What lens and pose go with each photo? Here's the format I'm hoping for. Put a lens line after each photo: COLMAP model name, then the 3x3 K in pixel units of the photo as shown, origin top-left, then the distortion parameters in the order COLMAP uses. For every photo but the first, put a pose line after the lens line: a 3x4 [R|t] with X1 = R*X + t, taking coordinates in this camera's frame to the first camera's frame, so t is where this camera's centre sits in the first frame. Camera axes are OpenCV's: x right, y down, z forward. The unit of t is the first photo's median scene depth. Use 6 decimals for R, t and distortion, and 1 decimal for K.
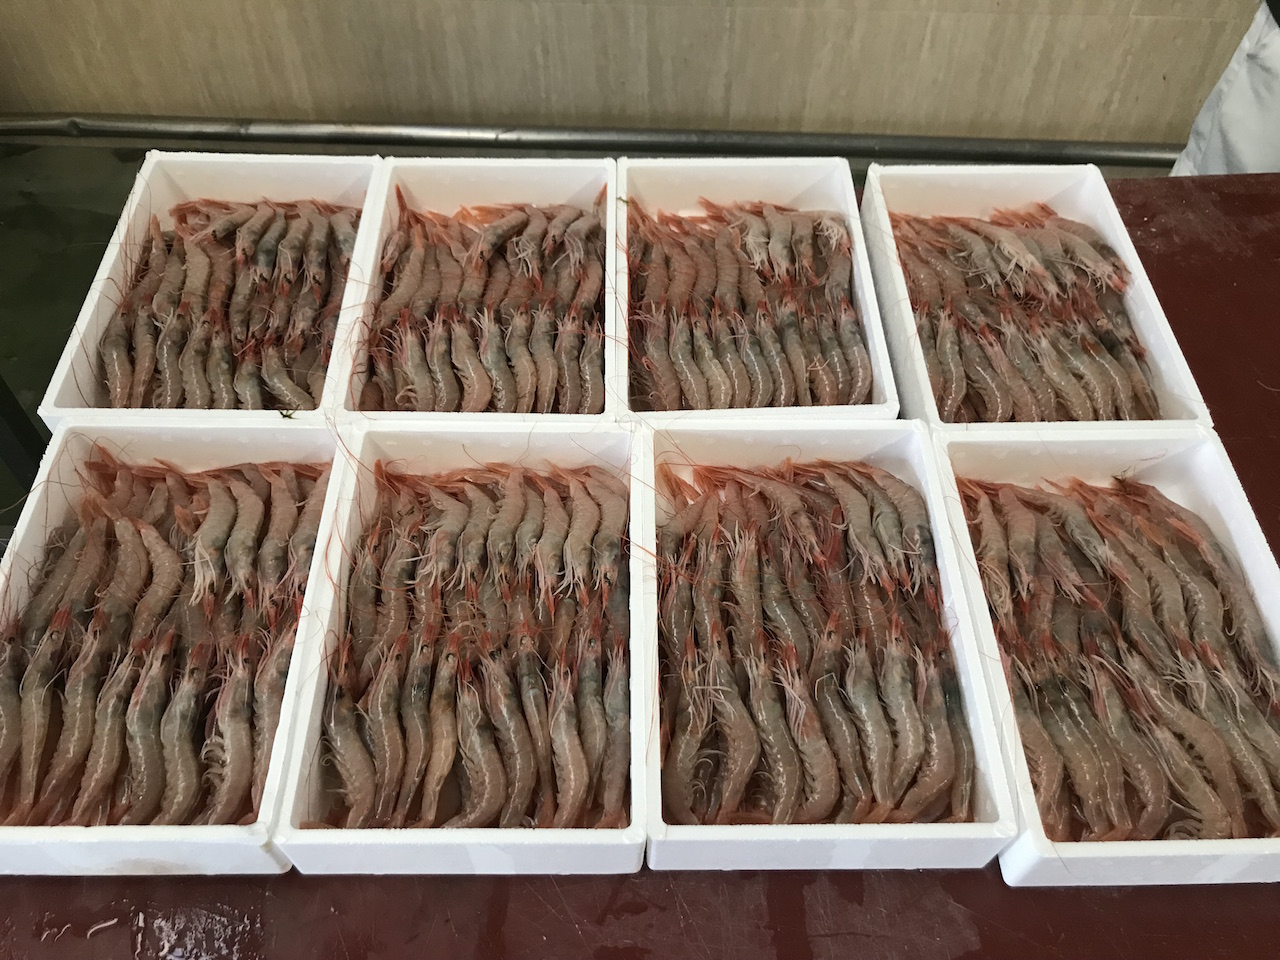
lens RADIAL K [[1076.7, 0, 642.5], [0, 1076.7, 479.9], [0, 0, 1]] dist [0.014283, 0.003157]
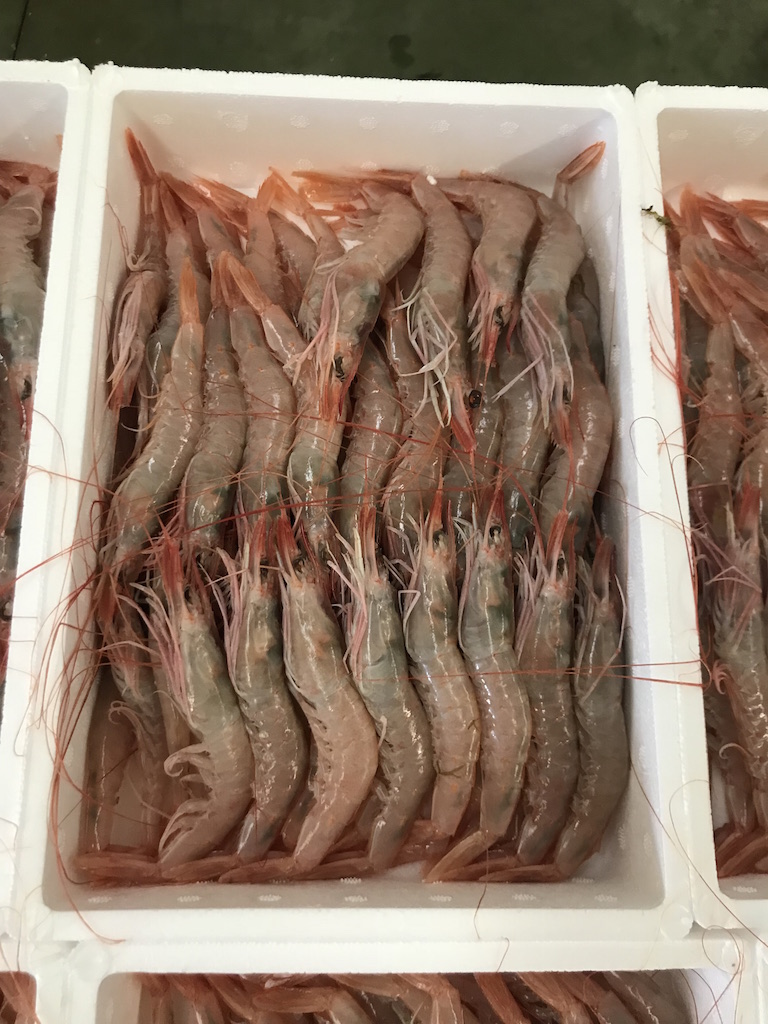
lens RADIAL K [[861.3, 0, 380.1], [0, 861.3, 512.7], [0, 0, 1]] dist [0.014283, 0.003157]
pose [[0.999374, 0.024048, 0.025940, -0.139881], [-0.032327, 0.918607, 0.393847, -0.292490], [-0.014358, -0.394439, 0.918810, 0.657362]]
